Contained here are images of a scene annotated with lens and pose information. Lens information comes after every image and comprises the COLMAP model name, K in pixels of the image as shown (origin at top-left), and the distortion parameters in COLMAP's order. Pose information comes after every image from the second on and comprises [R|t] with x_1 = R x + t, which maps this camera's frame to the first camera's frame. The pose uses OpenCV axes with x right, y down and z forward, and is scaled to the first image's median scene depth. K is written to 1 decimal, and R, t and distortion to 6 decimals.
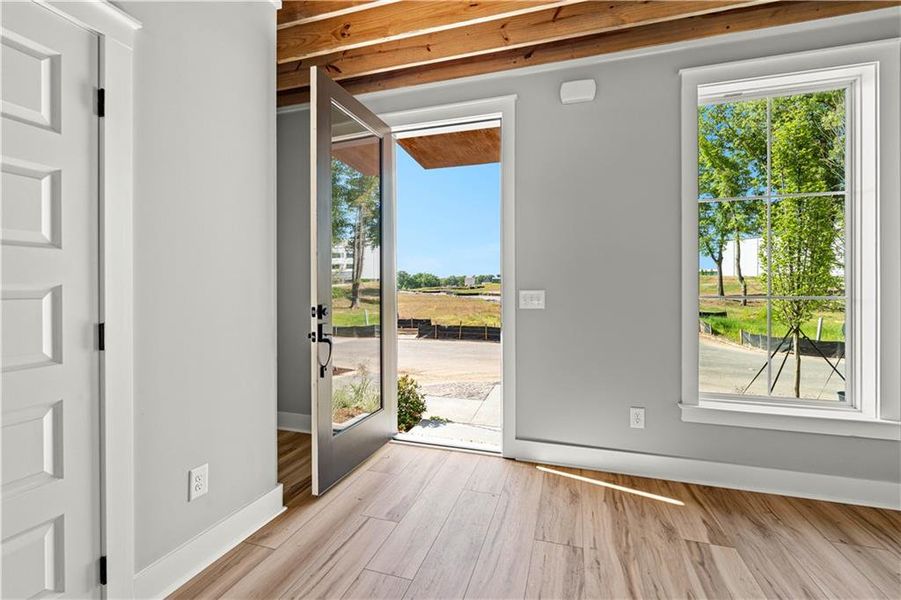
lens RADIAL K [[392.9, 0, 450.1], [0, 392.9, 289.7], [0, 0, 1]] dist [-0.004119, -0.000511]
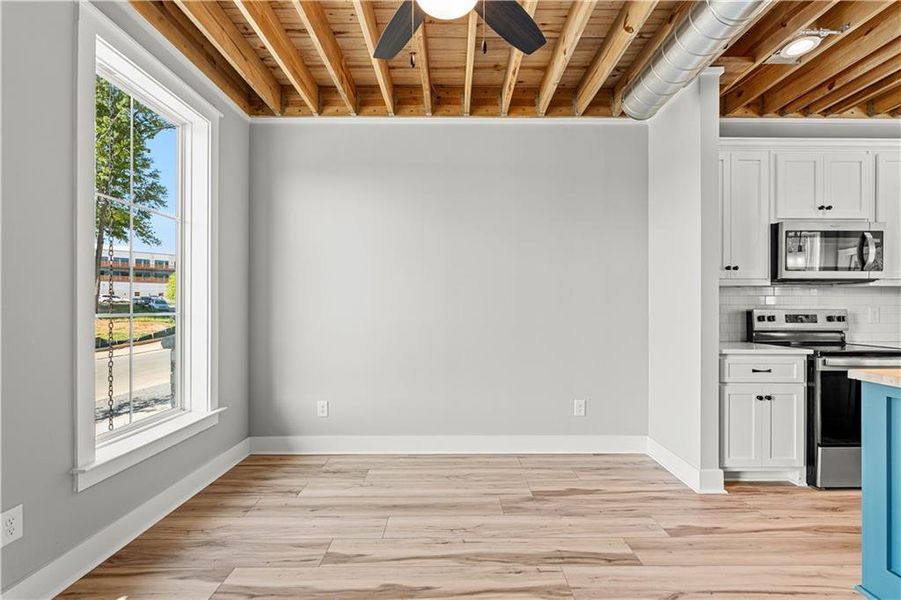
lens RADIAL K [[383.7, 0, 446.9], [0, 383.7, 314.9], [0, 0, 1]] dist [-0.012911, -0.000089]
pose [[-0.297640, -0.013672, 0.954580, -0.296924], [-0.003325, 0.999906, 0.013284, 0.004241], [-0.954672, 0.000780, -0.297658, 0.676168]]
